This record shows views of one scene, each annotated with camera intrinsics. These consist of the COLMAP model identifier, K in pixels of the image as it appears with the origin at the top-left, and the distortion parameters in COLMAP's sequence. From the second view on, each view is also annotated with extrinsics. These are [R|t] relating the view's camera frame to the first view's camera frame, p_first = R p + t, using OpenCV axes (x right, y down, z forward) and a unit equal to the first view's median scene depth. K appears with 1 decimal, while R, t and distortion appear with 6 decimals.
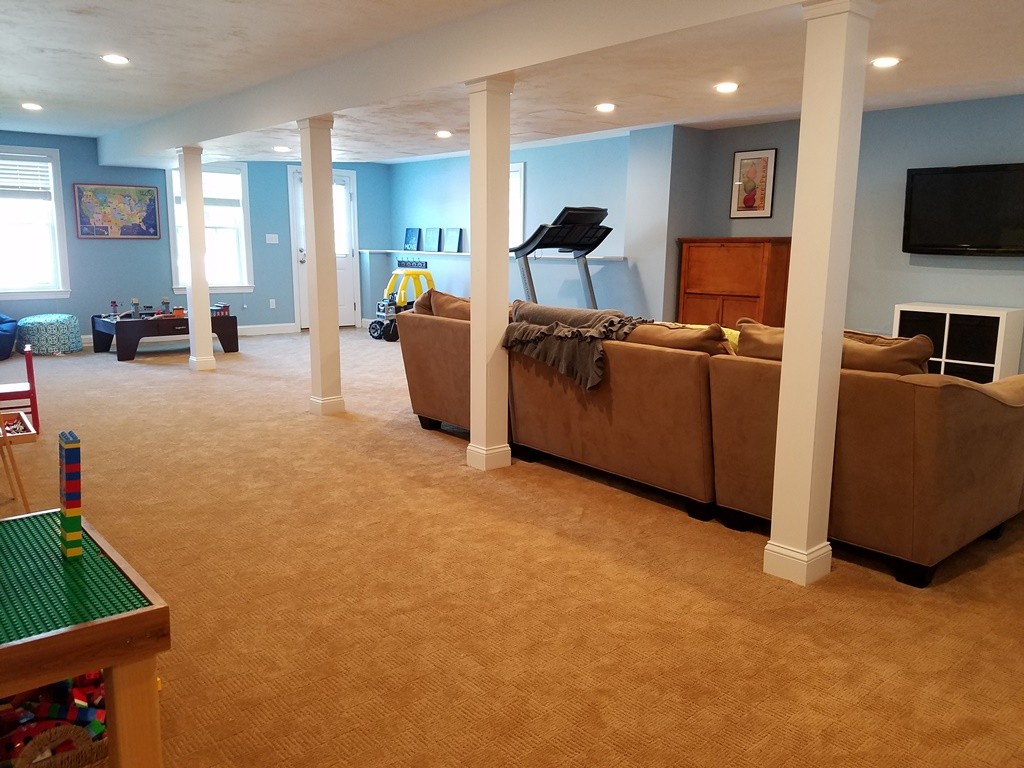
lens RADIAL K [[802.5, 0, 513.4], [0, 802.5, 403.6], [0, 0, 1]] dist [0.162573, -0.265093]
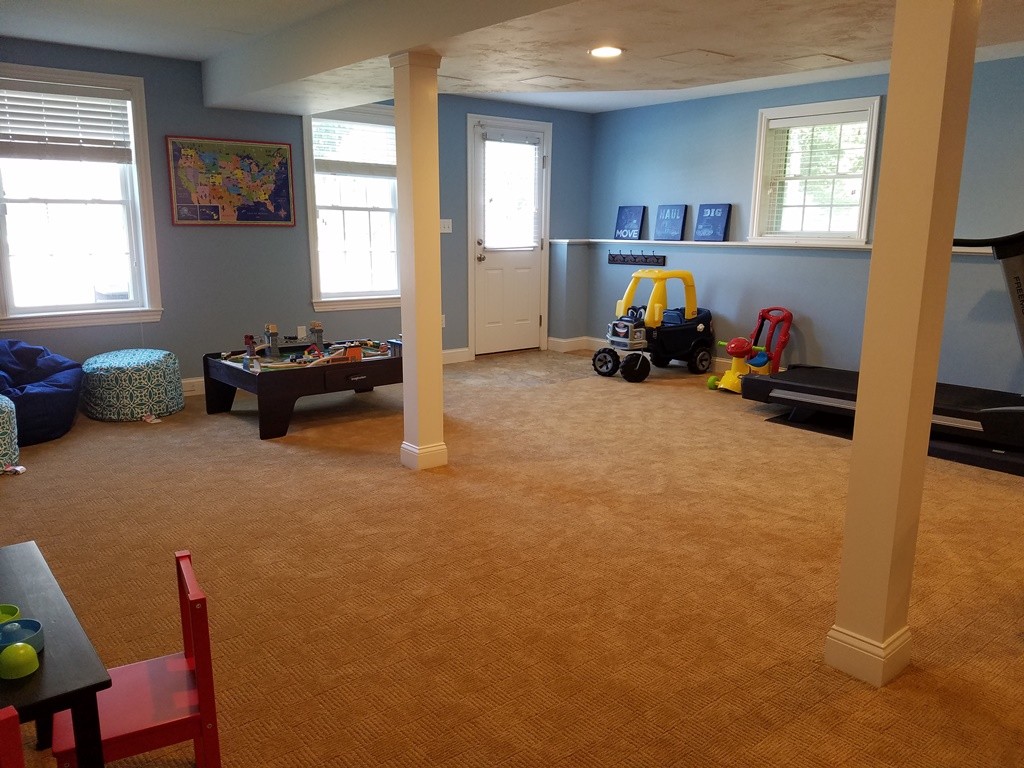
lens RADIAL K [[815.5, 0, 514.6], [0, 815.5, 400.5], [0, 0, 1]] dist [0.260498, -0.485119]
pose [[0.999738, 0.003829, -0.022573, -0.245375], [-0.003410, 0.999821, 0.018592, -0.077727], [0.022640, -0.018511, 0.999572, 0.351110]]
